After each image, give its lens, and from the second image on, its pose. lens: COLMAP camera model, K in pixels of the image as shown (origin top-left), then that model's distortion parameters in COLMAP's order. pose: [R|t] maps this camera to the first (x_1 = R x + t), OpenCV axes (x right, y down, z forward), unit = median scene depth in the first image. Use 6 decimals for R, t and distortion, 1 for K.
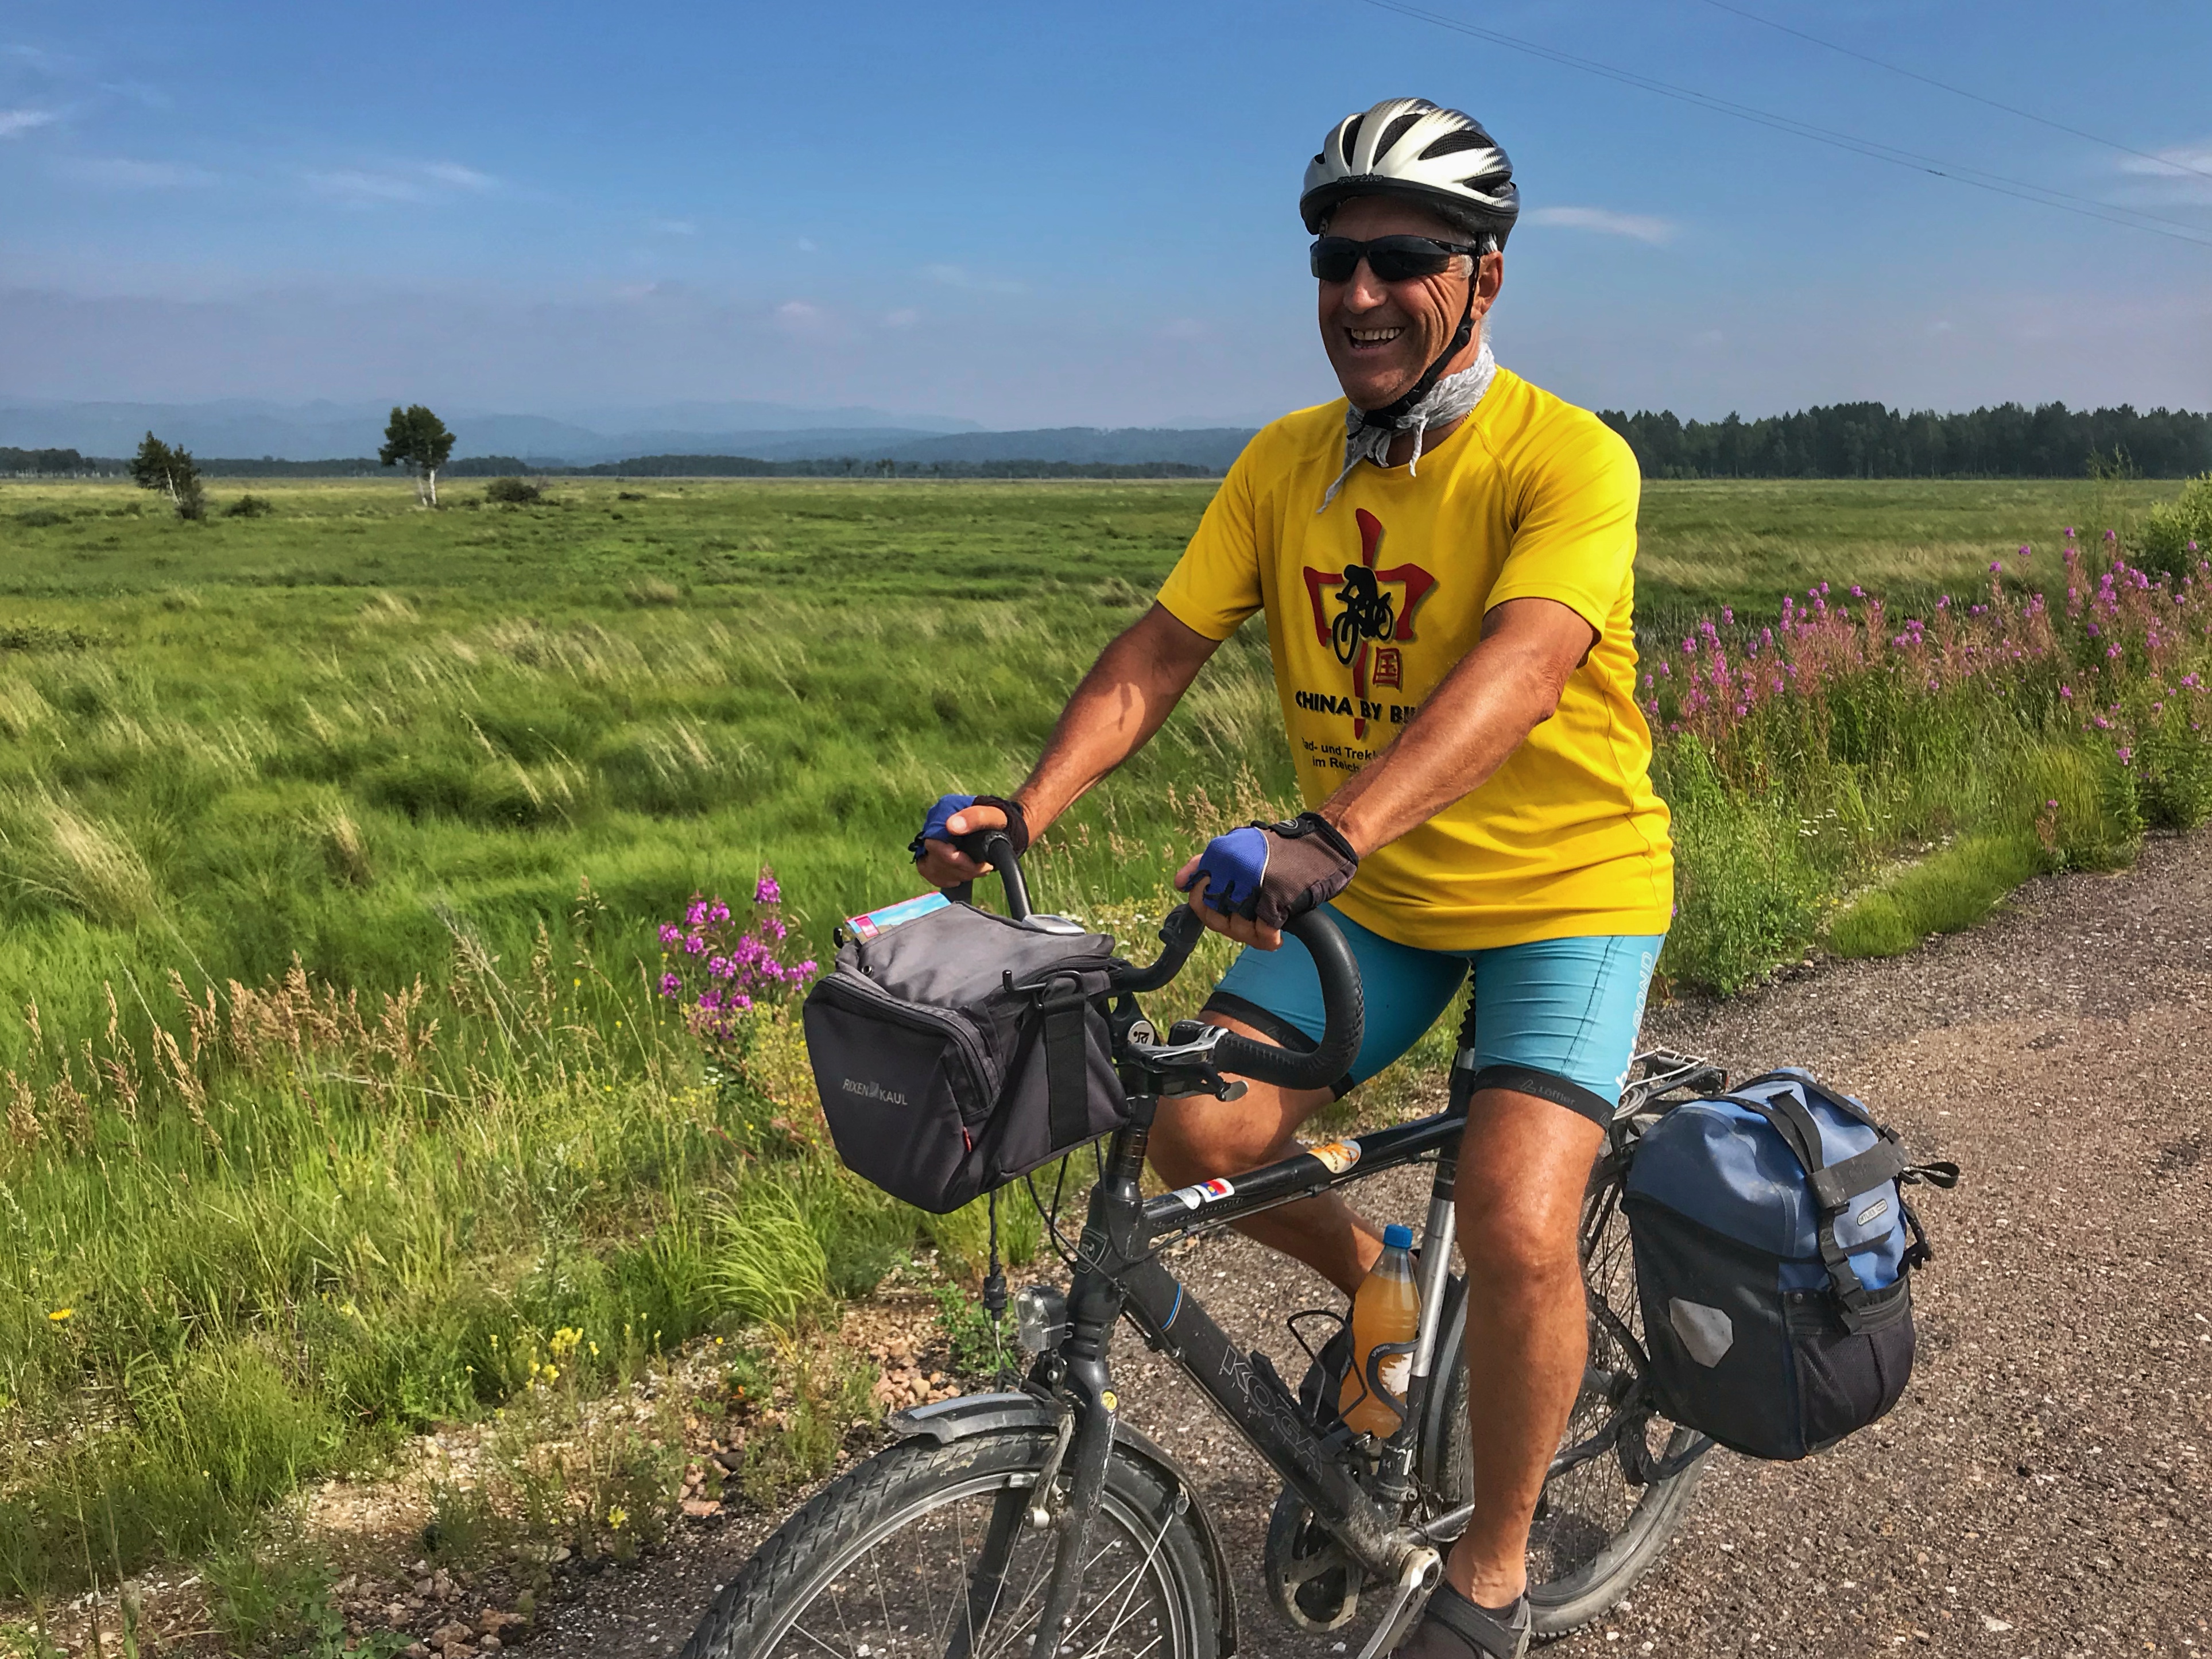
lens RADIAL K [[1794.6, 0, 1106.0], [0, 1794.6, 829.5], [0, 0, 1]] dist [0.041522, -0.044596]
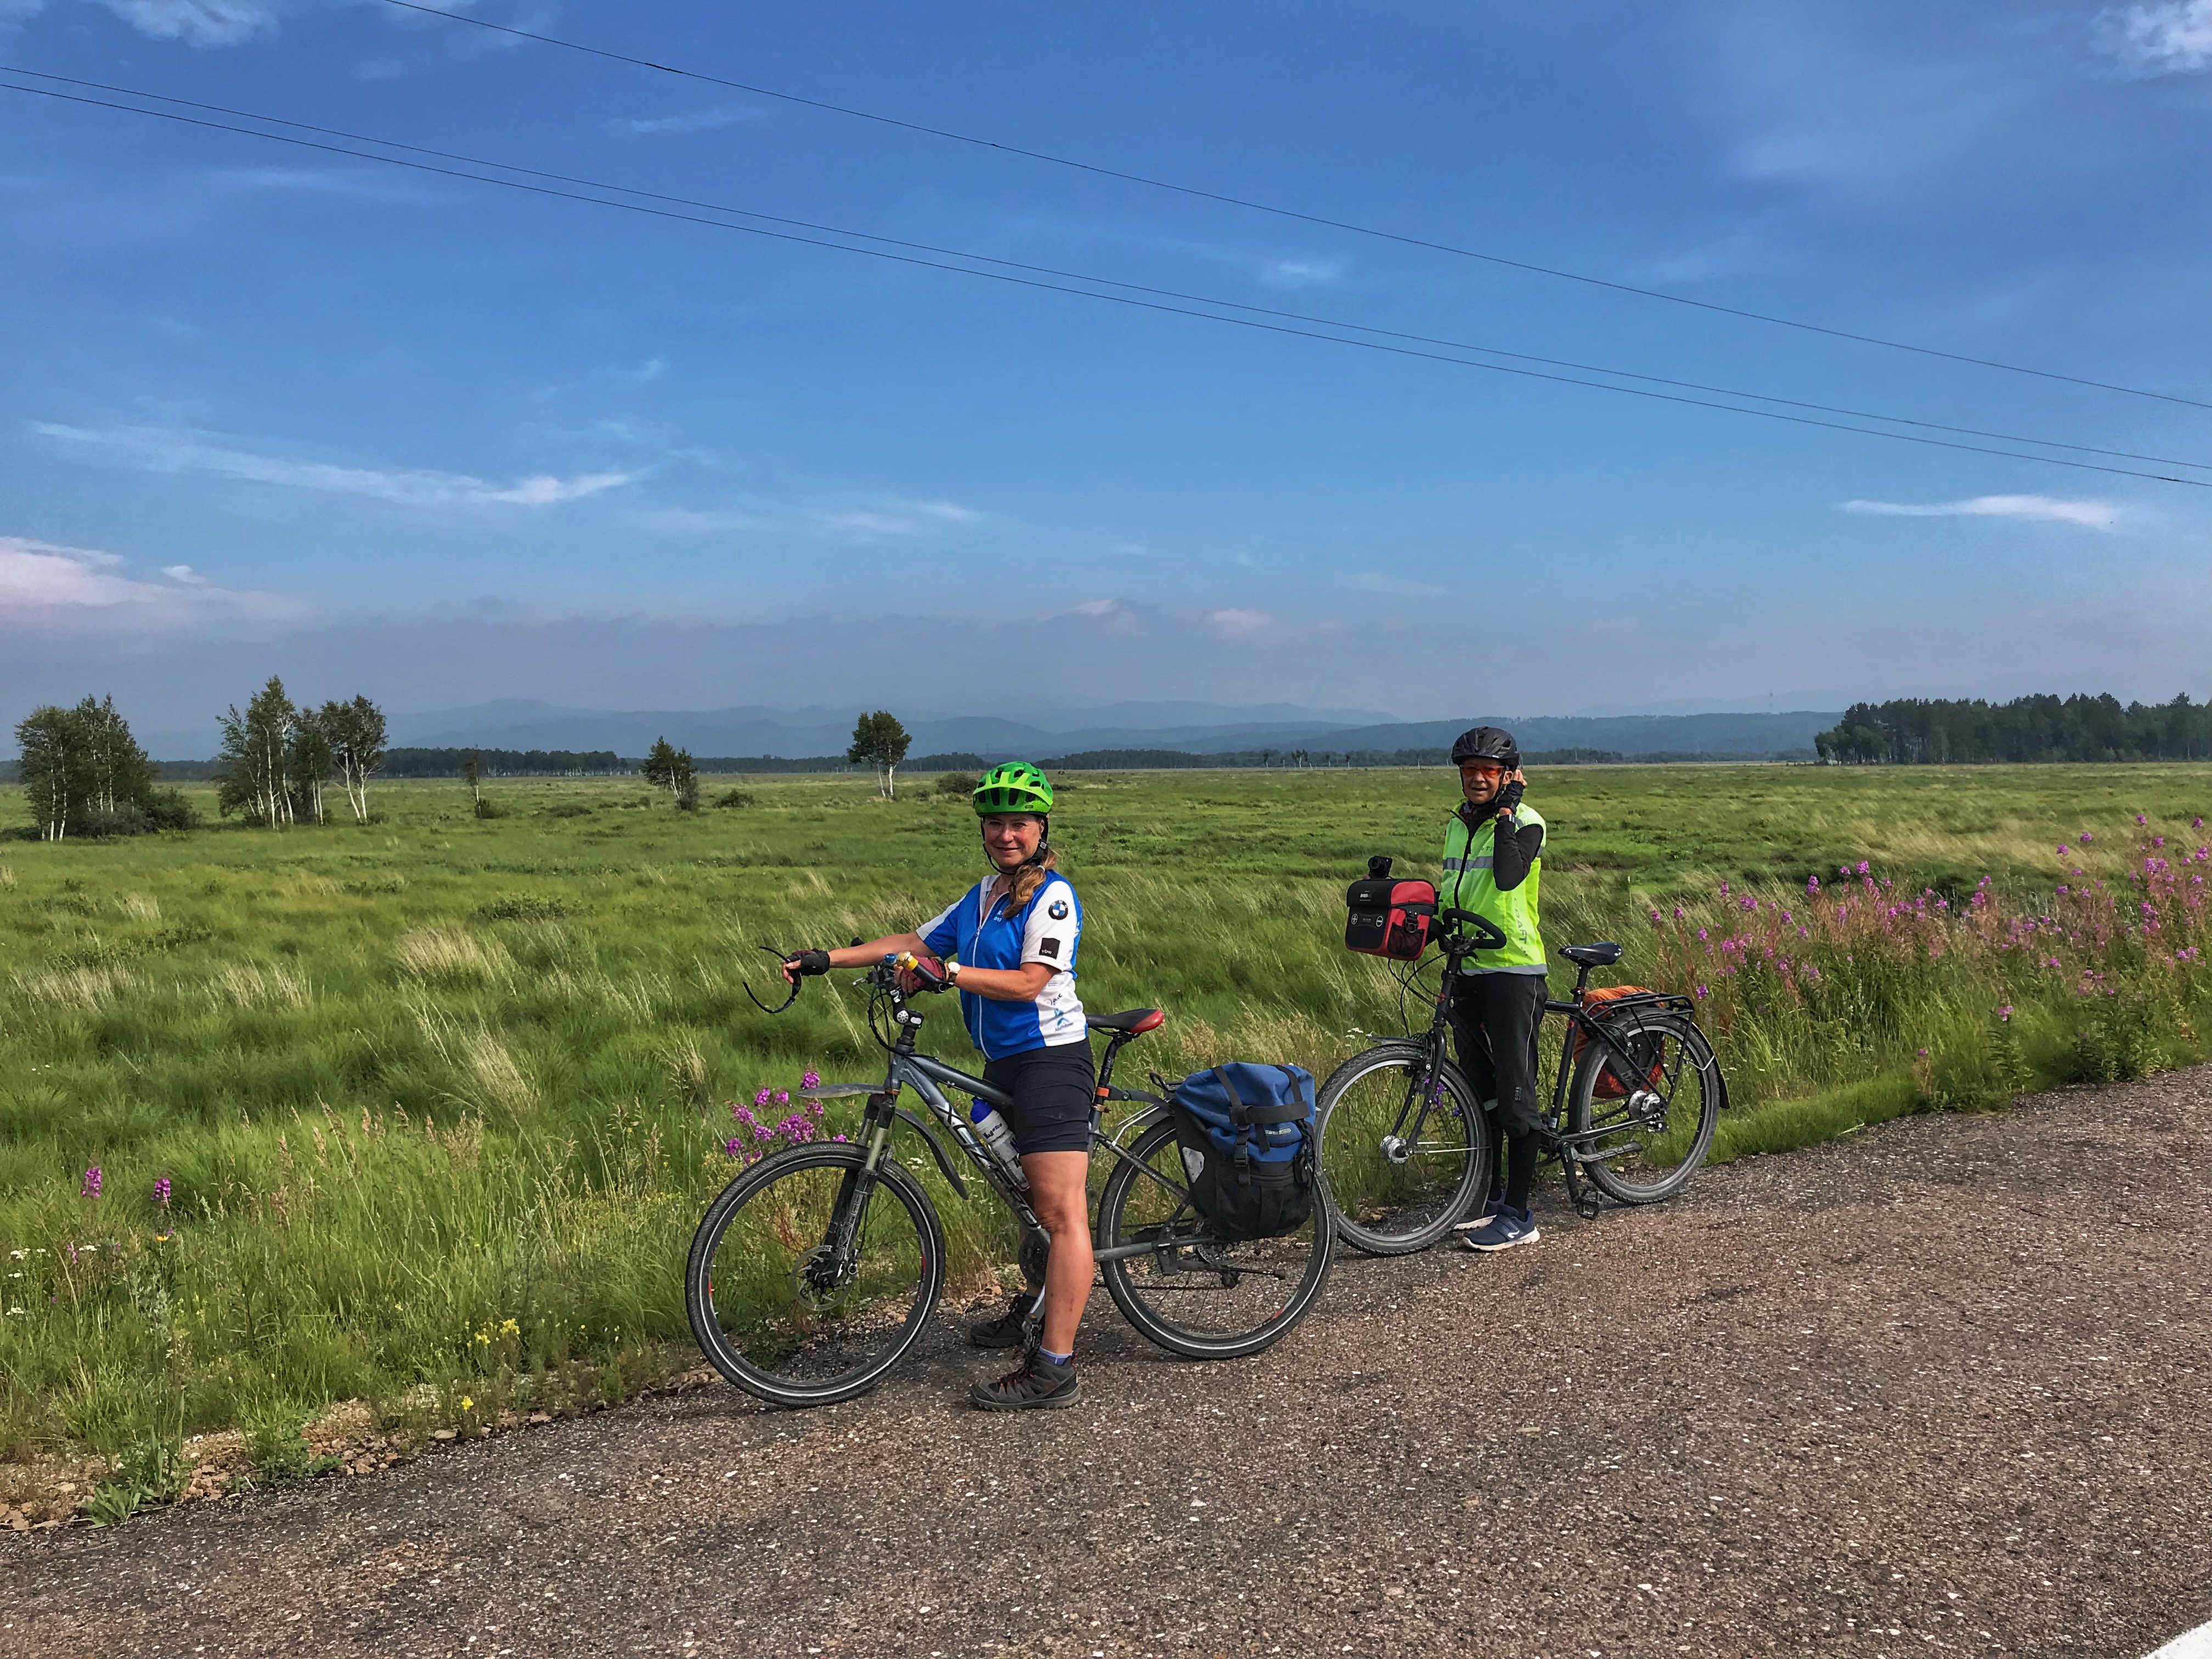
lens RADIAL K [[1910.9, 0, 1314.0], [0, 1910.9, 780.3], [0, 0, 1]] dist [0.009797, -0.003790]
pose [[0.978538, -0.007472, -0.205930, 0.228864], [-0.030196, 0.983355, -0.179168, 0.028481], [0.203841, 0.181541, 0.962025, -0.167286]]
